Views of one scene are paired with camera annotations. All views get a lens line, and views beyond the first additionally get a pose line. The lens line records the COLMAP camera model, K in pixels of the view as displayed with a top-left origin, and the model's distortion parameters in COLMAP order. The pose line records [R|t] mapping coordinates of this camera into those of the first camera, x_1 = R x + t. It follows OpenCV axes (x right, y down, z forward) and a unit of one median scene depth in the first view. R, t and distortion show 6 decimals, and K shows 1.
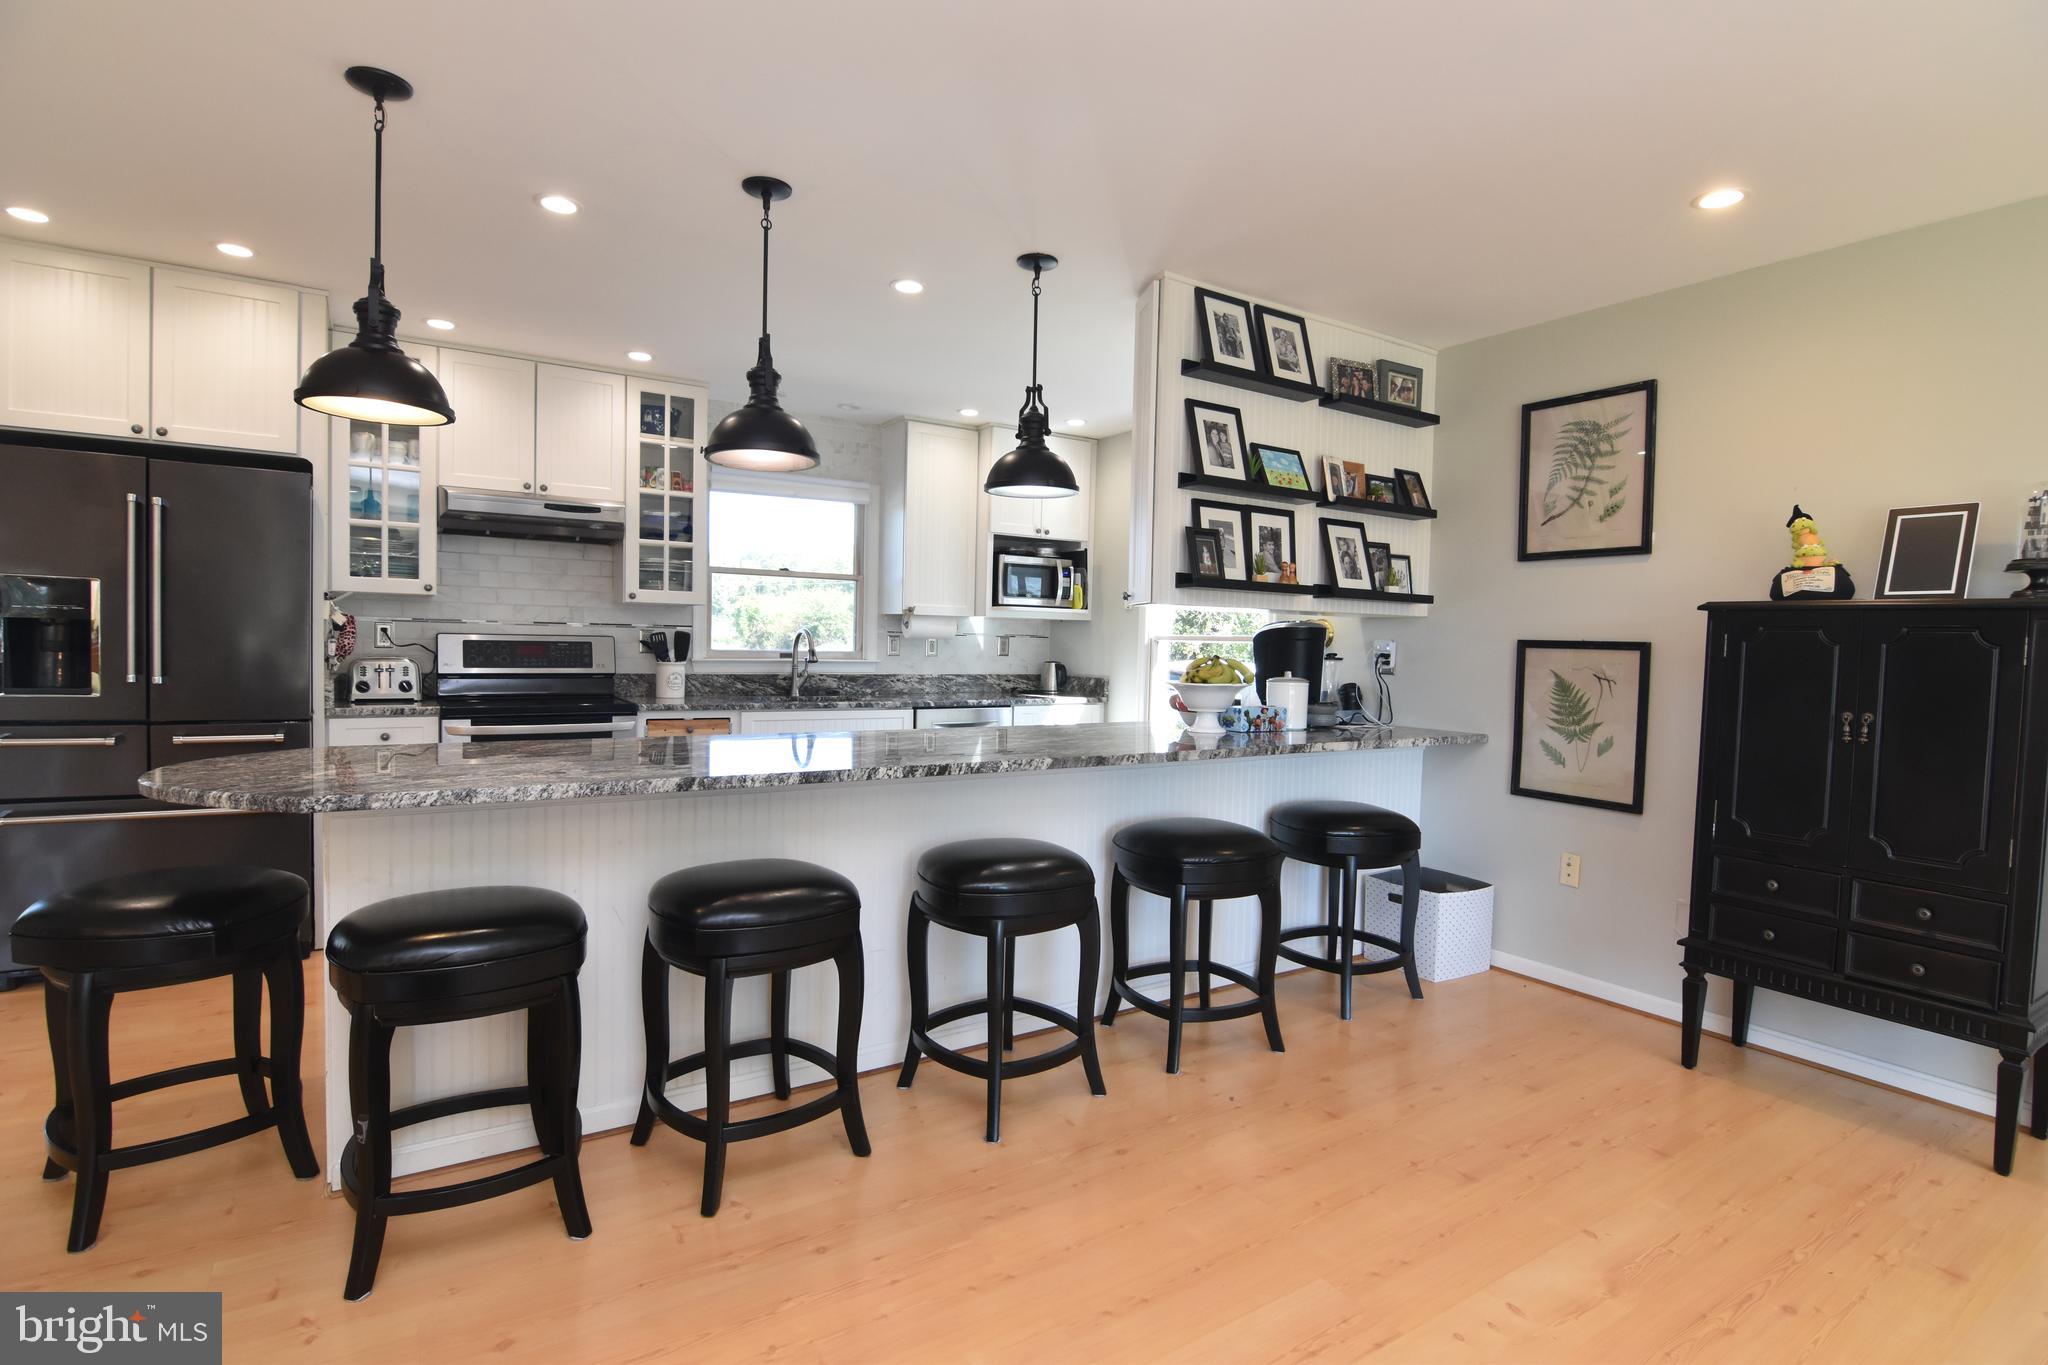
lens RADIAL K [[989.7, 0, 1032.0], [0, 989.7, 685.2], [0, 0, 1]] dist [-0.007797, -0.009392]
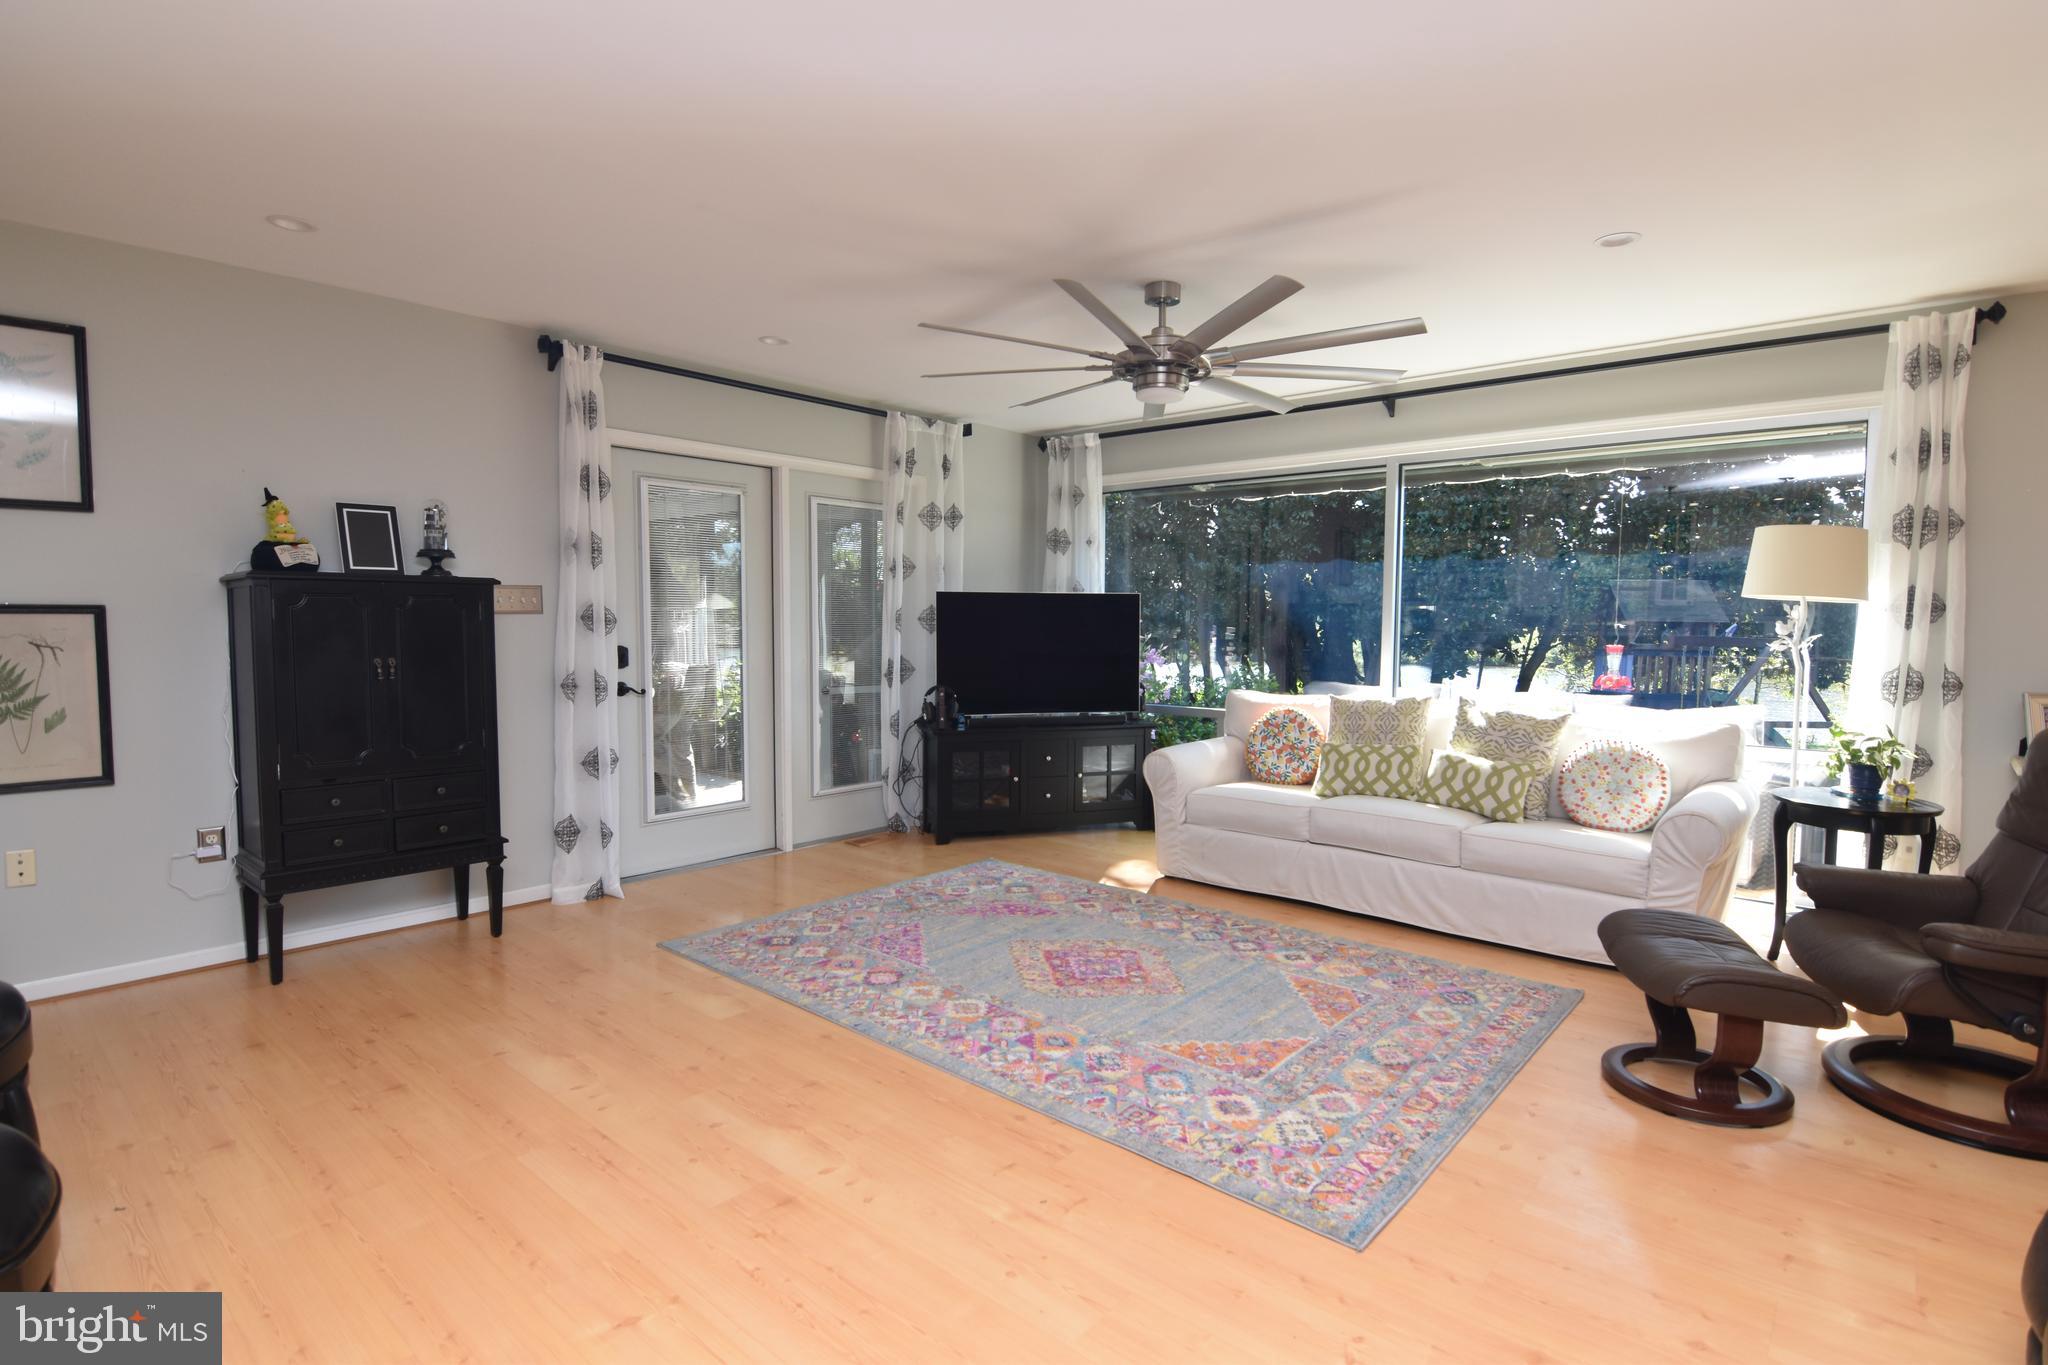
lens RADIAL K [[1005.4, 0, 1032.3], [0, 1005.4, 681.6], [0, 0, 1]] dist [-0.011708, -0.006050]
pose [[-0.277034, -0.087415, 0.956876, -0.477505], [0.029888, 0.994587, 0.099514, -0.033183], [-0.960395, 0.056168, -0.272922, 0.342529]]
